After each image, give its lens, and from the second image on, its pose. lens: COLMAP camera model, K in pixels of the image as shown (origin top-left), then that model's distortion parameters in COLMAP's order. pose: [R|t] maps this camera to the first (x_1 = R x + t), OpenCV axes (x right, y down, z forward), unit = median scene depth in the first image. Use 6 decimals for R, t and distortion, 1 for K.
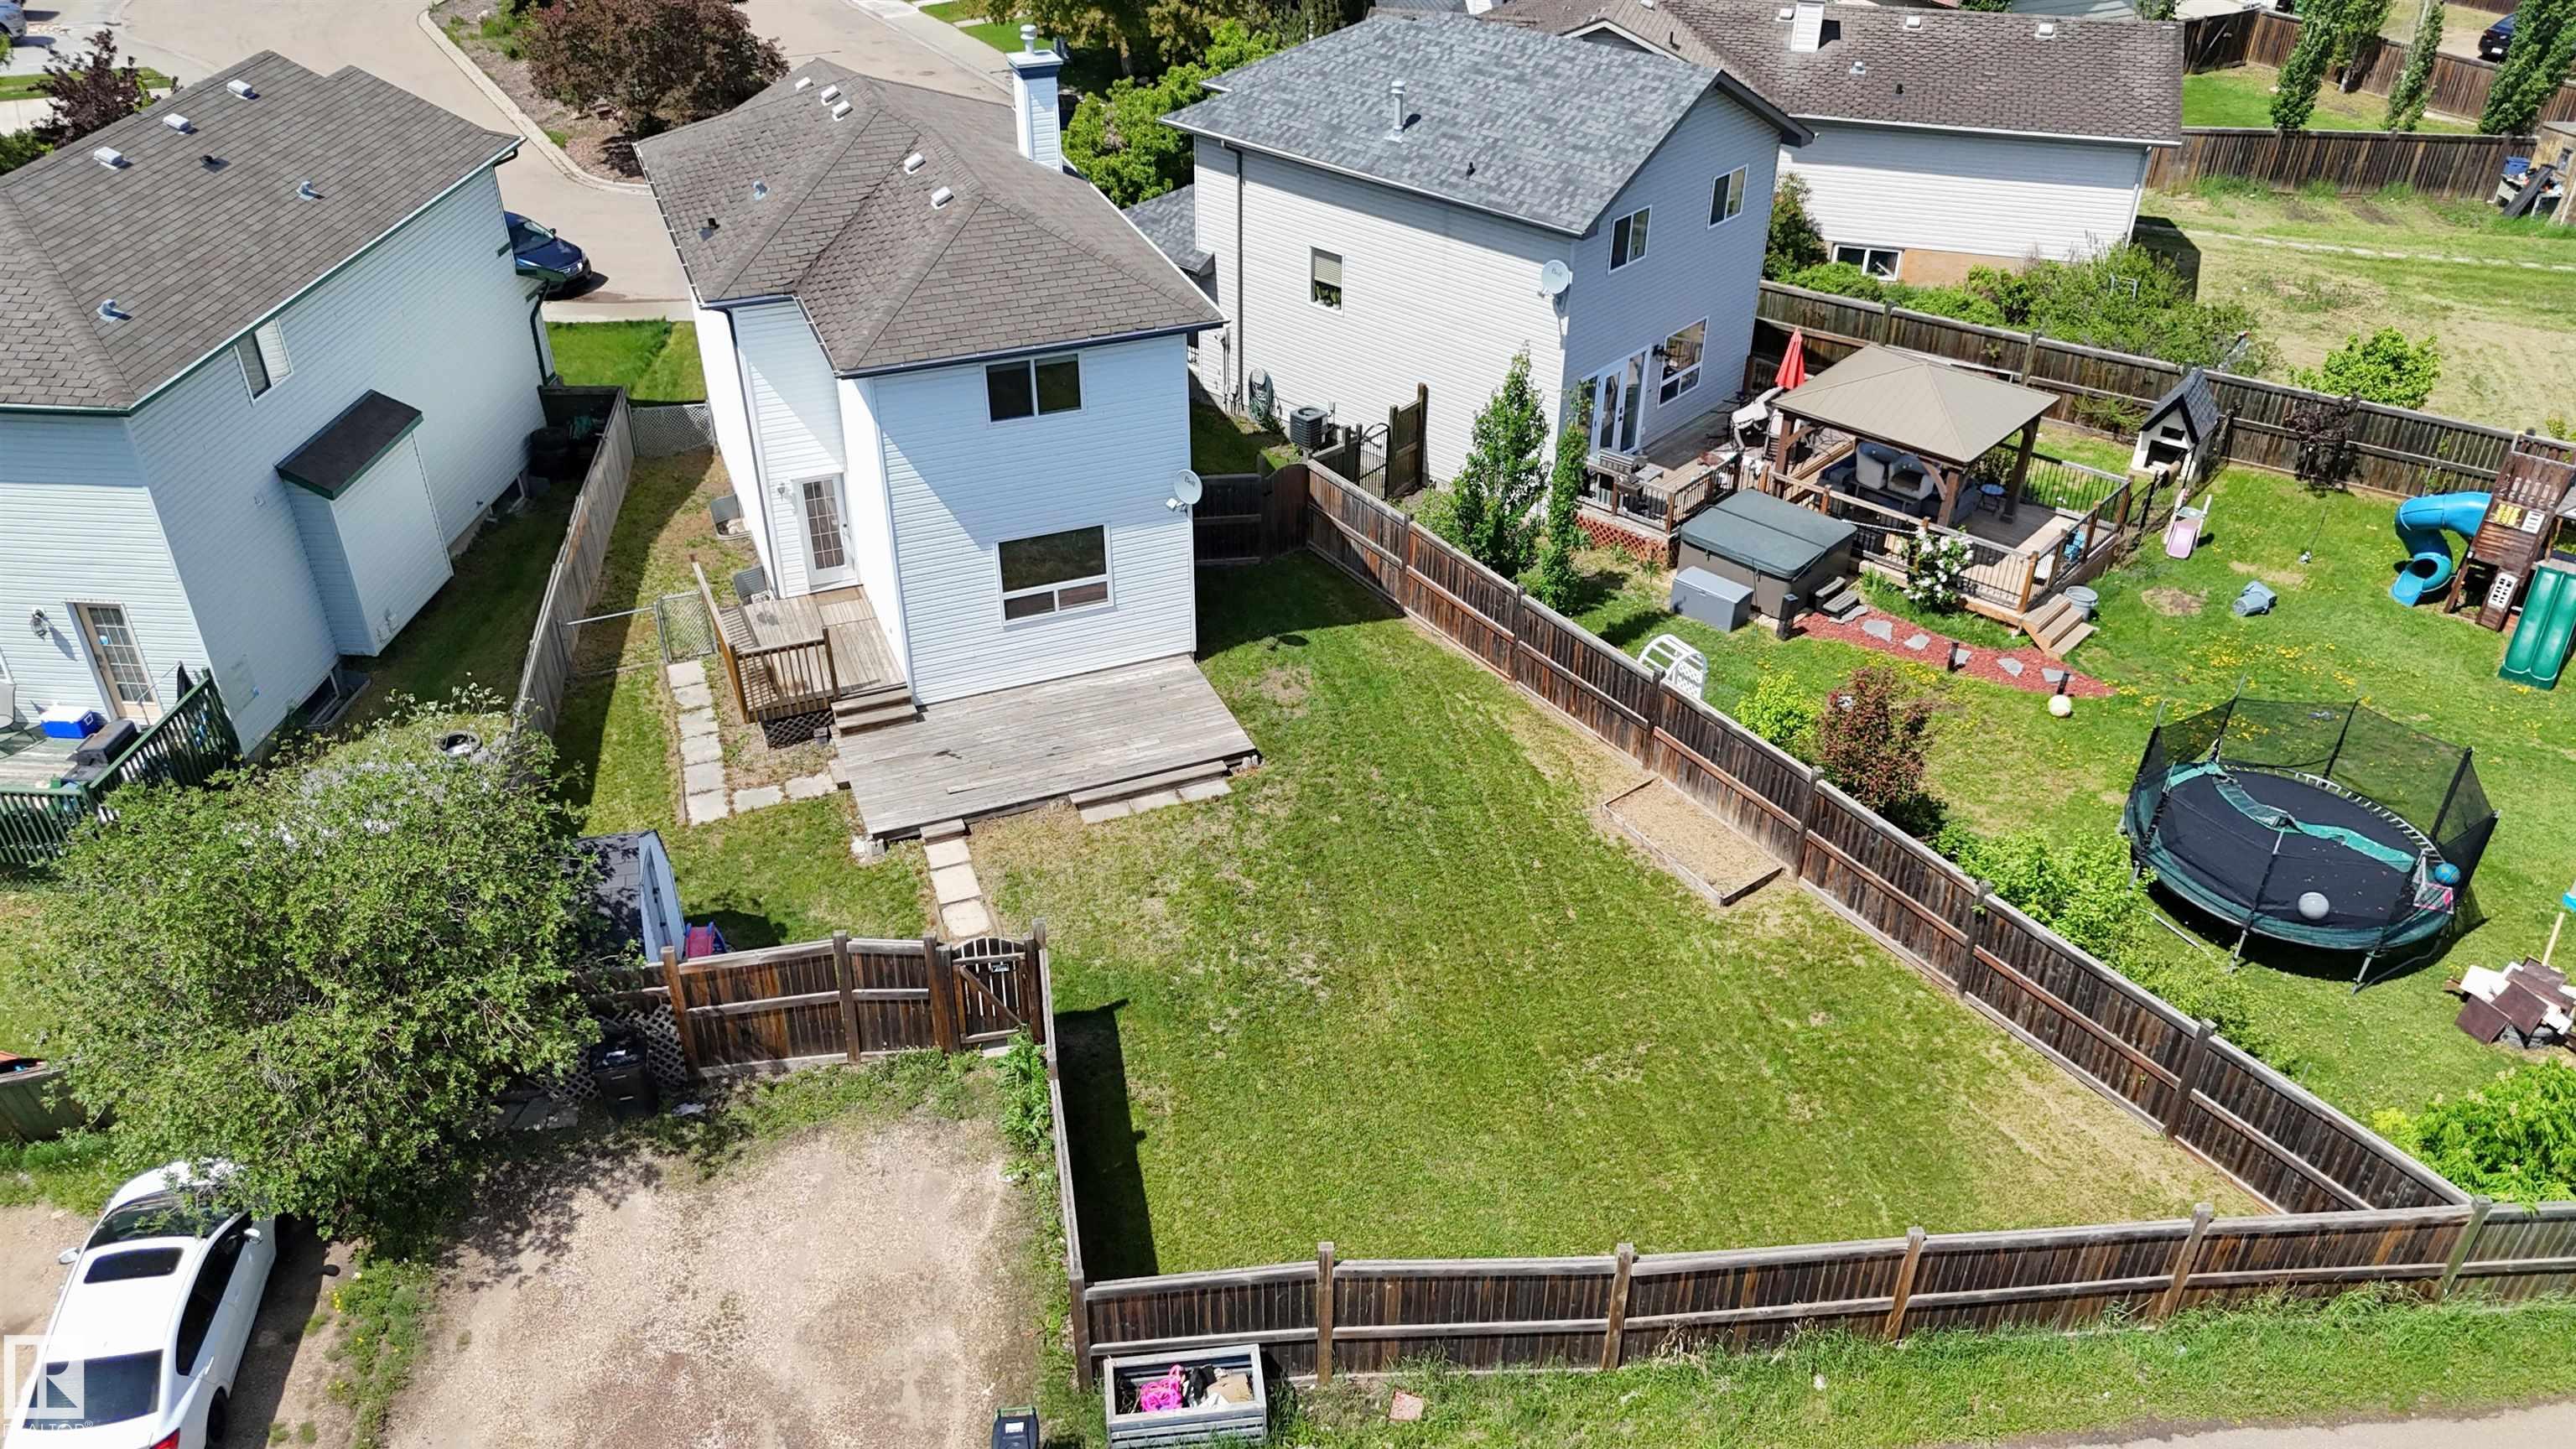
lens RADIAL K [[1887.0, 0, 1288.0], [0, 1887.0, 724.5], [0, 0, 1]] dist [0.130767, -0.265049]
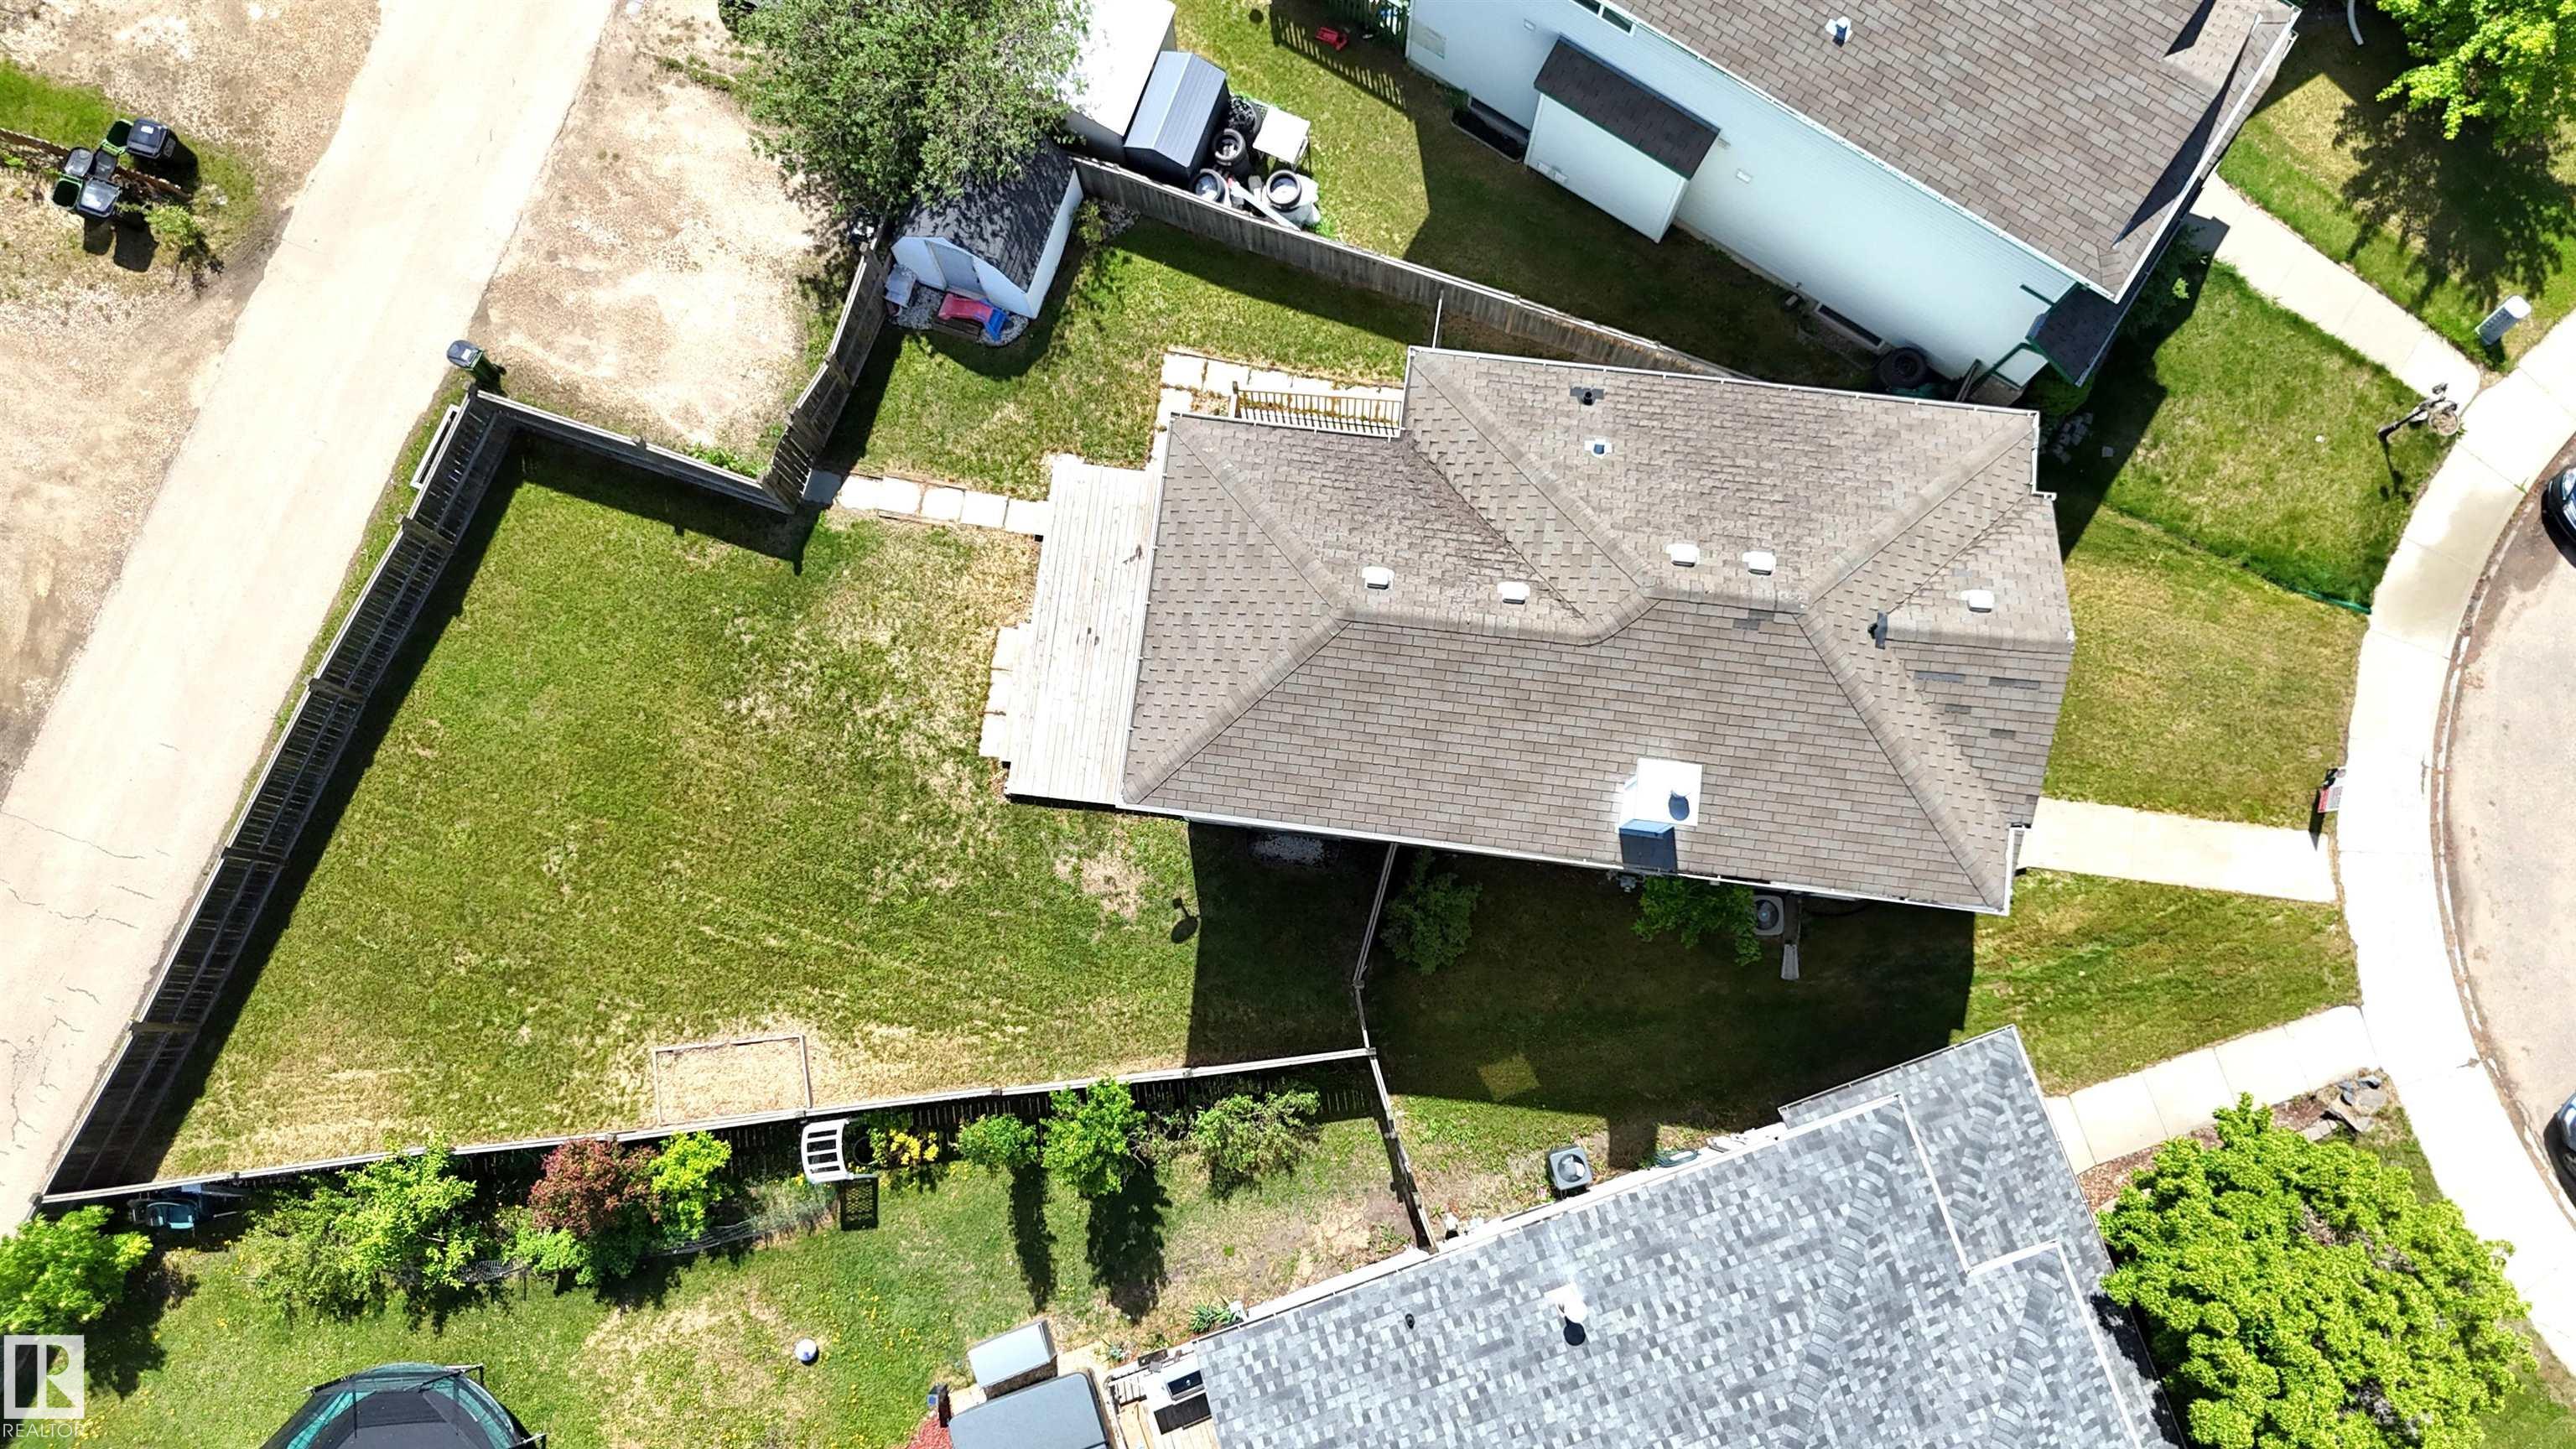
lens RADIAL K [[1902.1, 0, 1288.0], [0, 1902.1, 724.5], [0, 0, 1]] dist [0.063452, -0.039124]
pose [[-0.481243, 0.865974, -0.135993, 0.020040], [-0.472347, -0.125488, 0.872434, -1.027086], [0.738440, 0.484089, 0.469431, 0.568524]]
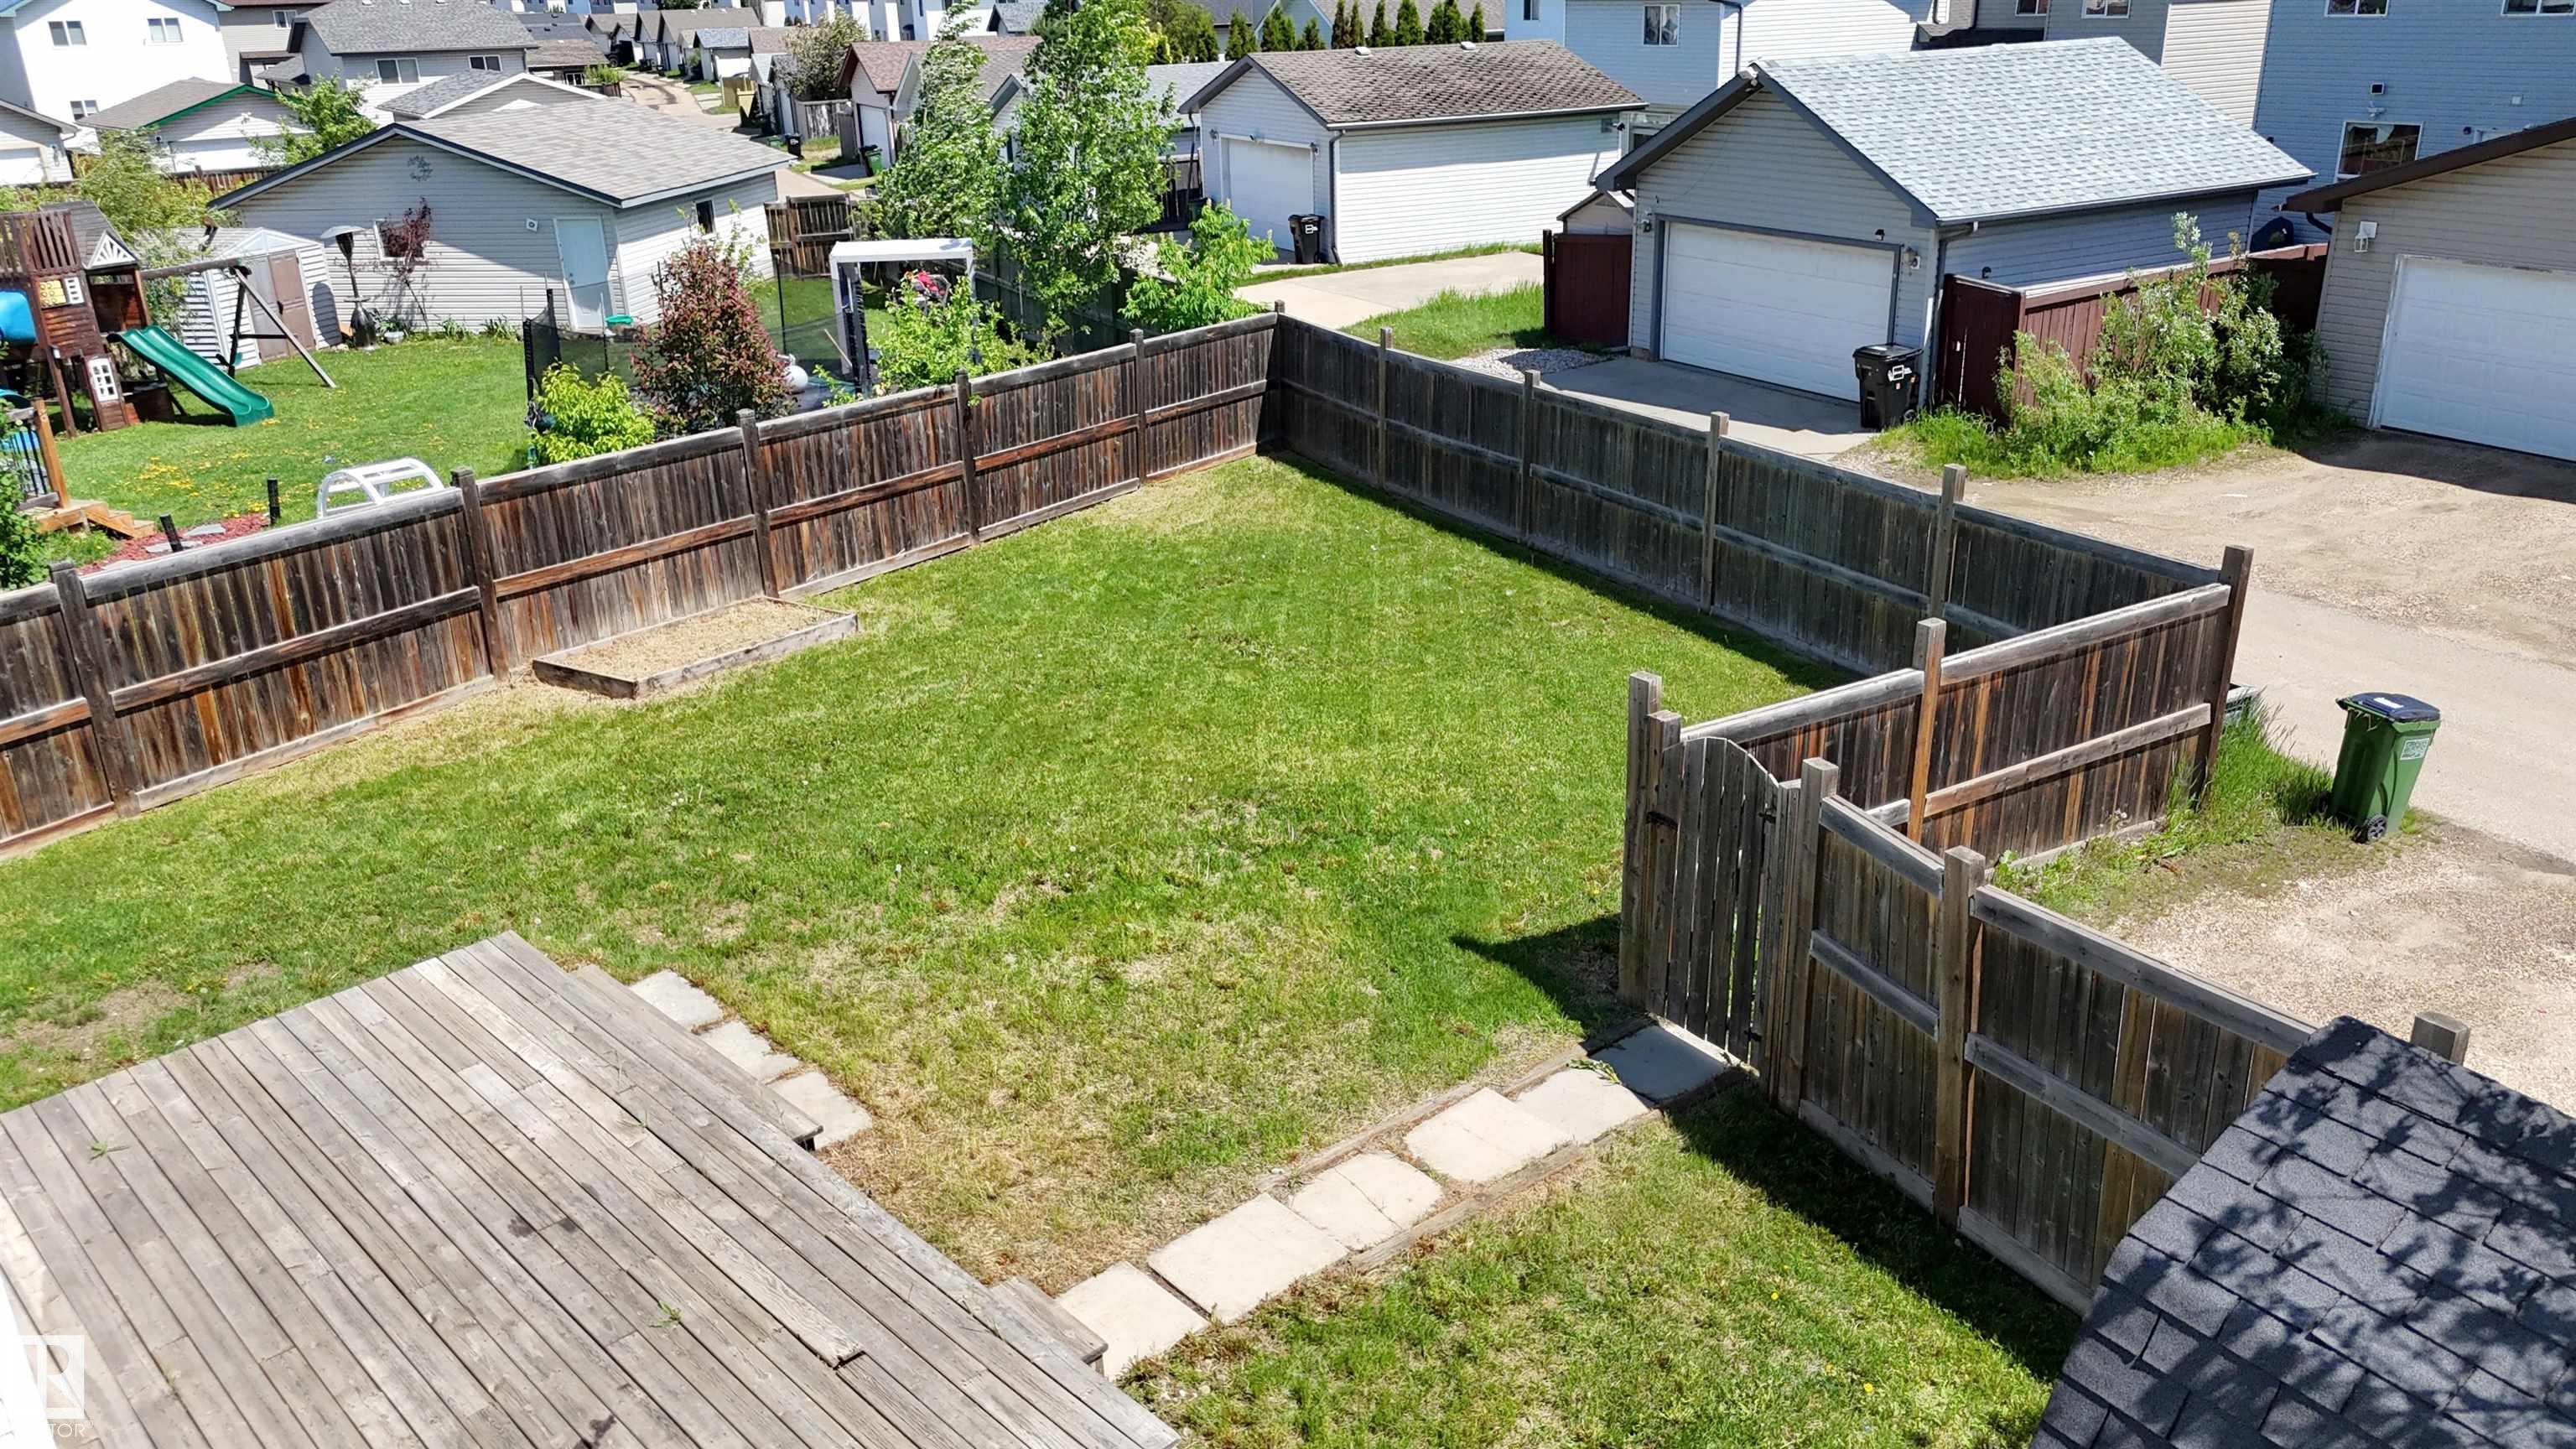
lens RADIAL K [[1902.1, 0, 1288.0], [0, 1902.1, 724.5], [0, 0, 1]] dist [0.063452, -0.039124]
pose [[-0.374156, -0.328990, 0.867048, -0.389689], [0.529384, 0.691882, 0.490970, -0.120870], [-0.761420, 0.642701, -0.084709, 0.877080]]
